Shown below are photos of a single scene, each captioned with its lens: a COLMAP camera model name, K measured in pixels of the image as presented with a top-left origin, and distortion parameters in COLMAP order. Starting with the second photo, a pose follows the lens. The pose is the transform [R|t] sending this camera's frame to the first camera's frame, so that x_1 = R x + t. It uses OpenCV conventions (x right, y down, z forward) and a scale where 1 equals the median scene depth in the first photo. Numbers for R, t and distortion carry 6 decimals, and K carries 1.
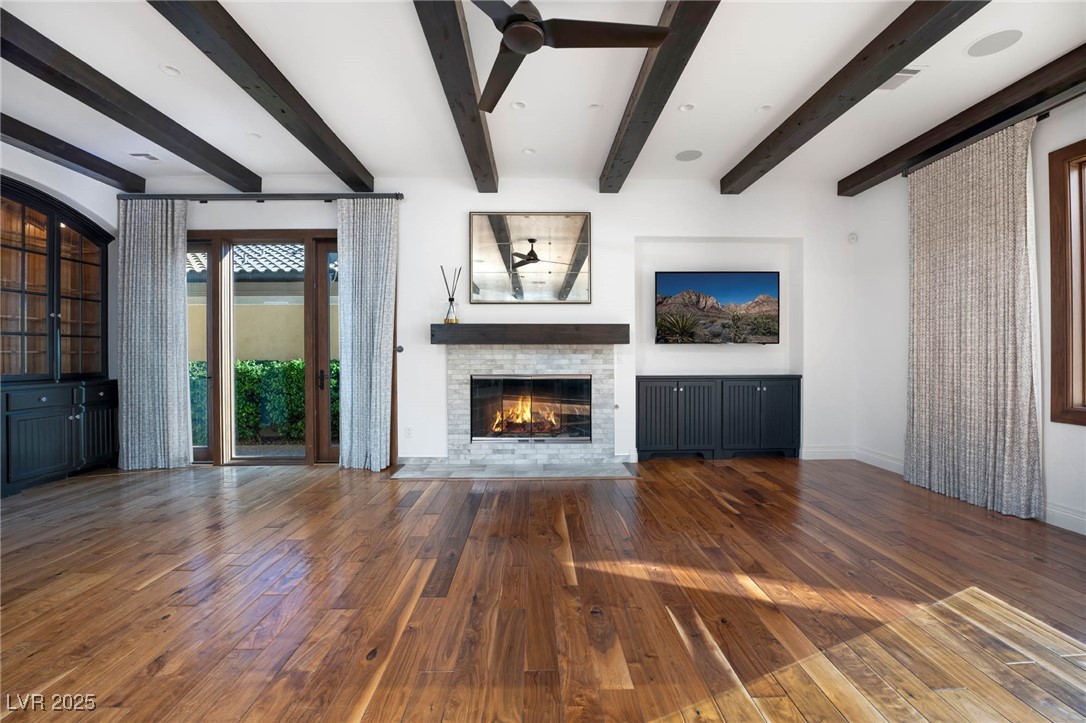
lens RADIAL K [[443.0, 0, 542.0], [0, 443.0, 357.1], [0, 0, 1]] dist [-0.018972, 0.001412]
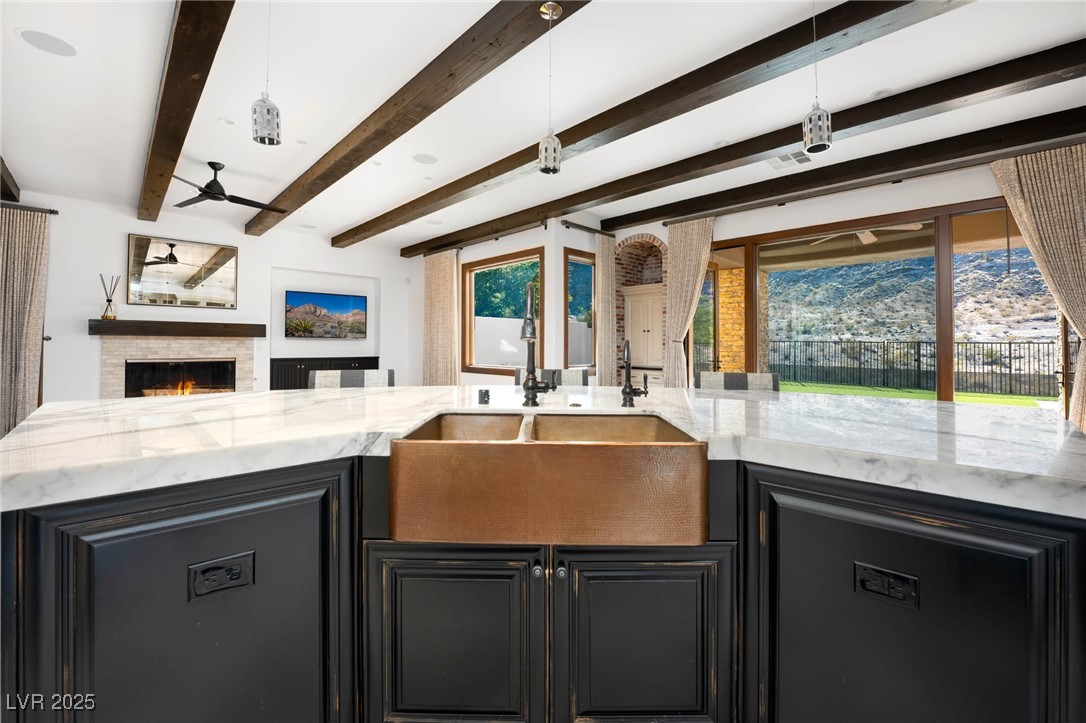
lens RADIAL K [[443.0, 0, 540.0], [0, 443.0, 337.9], [0, 0, 1]] dist [-0.018972, 0.001412]
pose [[0.736204, 0.015814, 0.676575, -0.131299], [-0.001115, 0.999754, -0.022155, 0.005083], [-0.676759, 0.015556, 0.736041, -0.753036]]
